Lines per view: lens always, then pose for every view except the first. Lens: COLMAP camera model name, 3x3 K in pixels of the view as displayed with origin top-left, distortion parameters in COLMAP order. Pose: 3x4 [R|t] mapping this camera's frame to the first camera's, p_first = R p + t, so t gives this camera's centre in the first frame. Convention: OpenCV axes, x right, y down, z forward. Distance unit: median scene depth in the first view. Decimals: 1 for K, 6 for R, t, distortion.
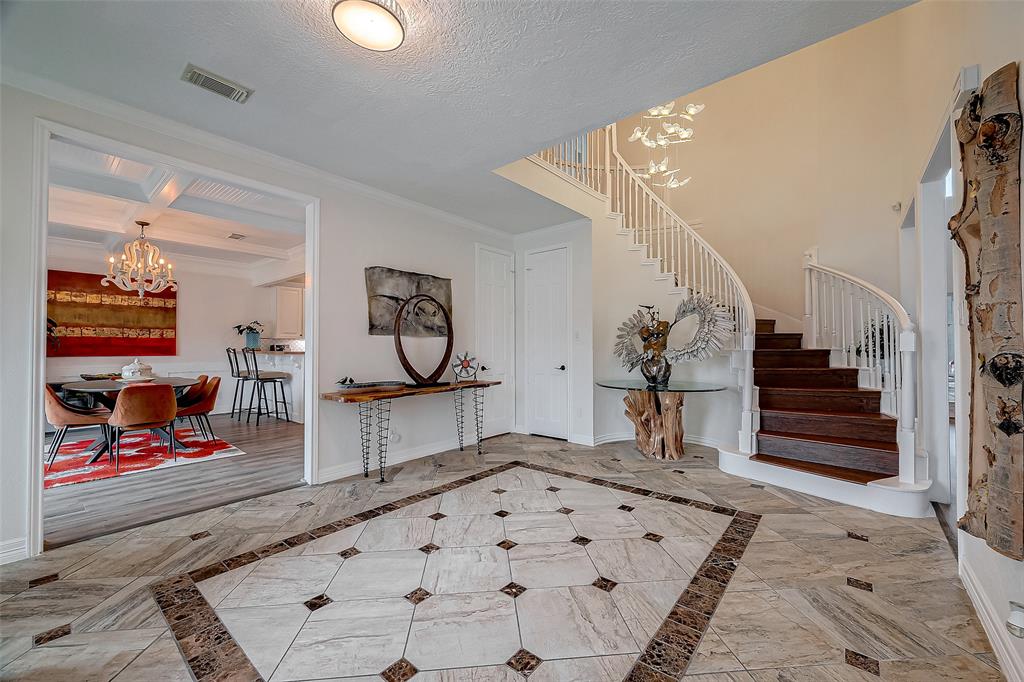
lens RADIAL K [[400.7, 0, 515.8], [0, 400.7, 342.8], [0, 0, 1]] dist [-0.006418, 0.000341]
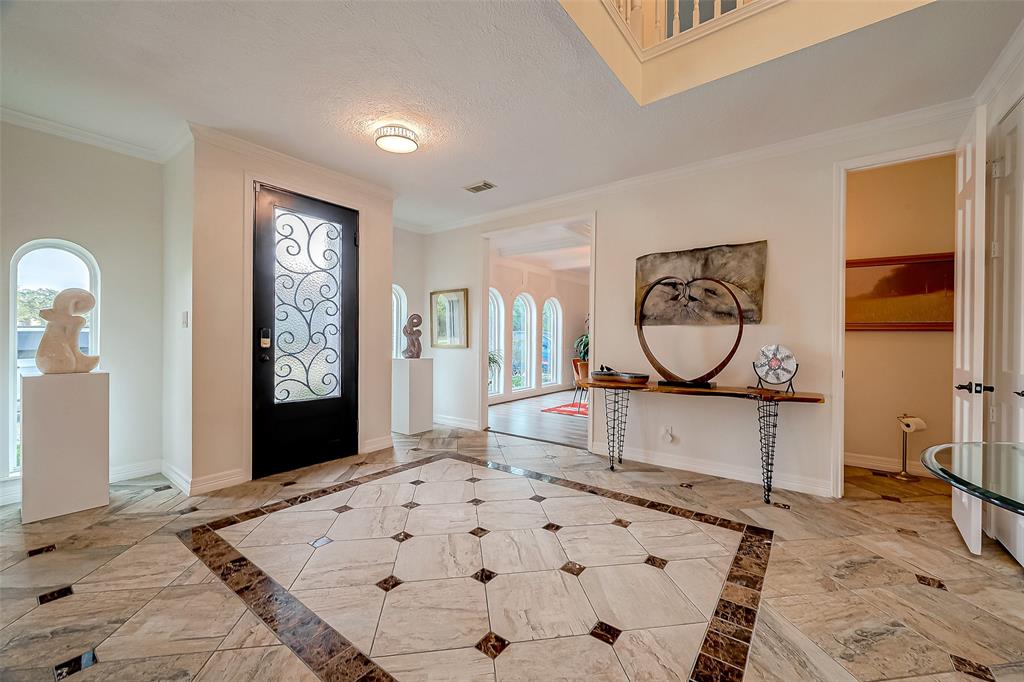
lens RADIAL K [[400.7, 0, 518.3], [0, 400.7, 337.8], [0, 0, 1]] dist [-0.006418, 0.000341]
pose [[0.060078, 0.004138, -0.998185, 0.608974], [0.006955, 0.999965, 0.004564, 0.004058], [0.998169, -0.007217, 0.060048, 0.636288]]
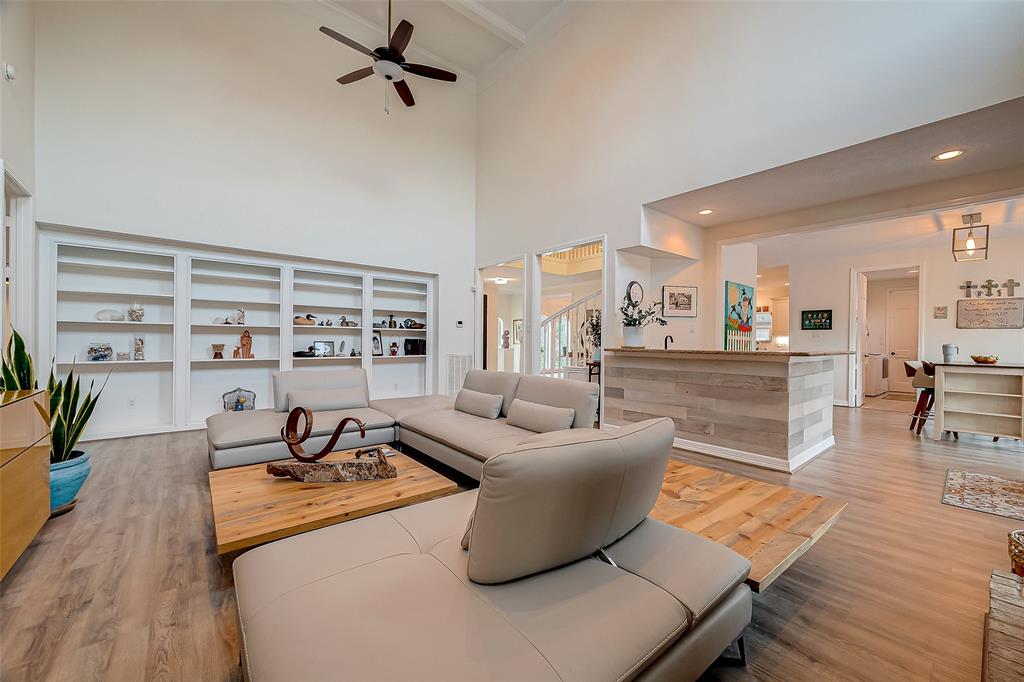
lens RADIAL K [[400.7, 0, 510.3], [0, 400.7, 340.0], [0, 0, 1]] dist [-0.006418, 0.000341]
pose [[-0.190165, 0.005961, -0.981734, 2.532338], [0.006080, 0.999970, 0.004894, -0.009292], [0.981733, -0.005038, -0.190195, 1.039007]]
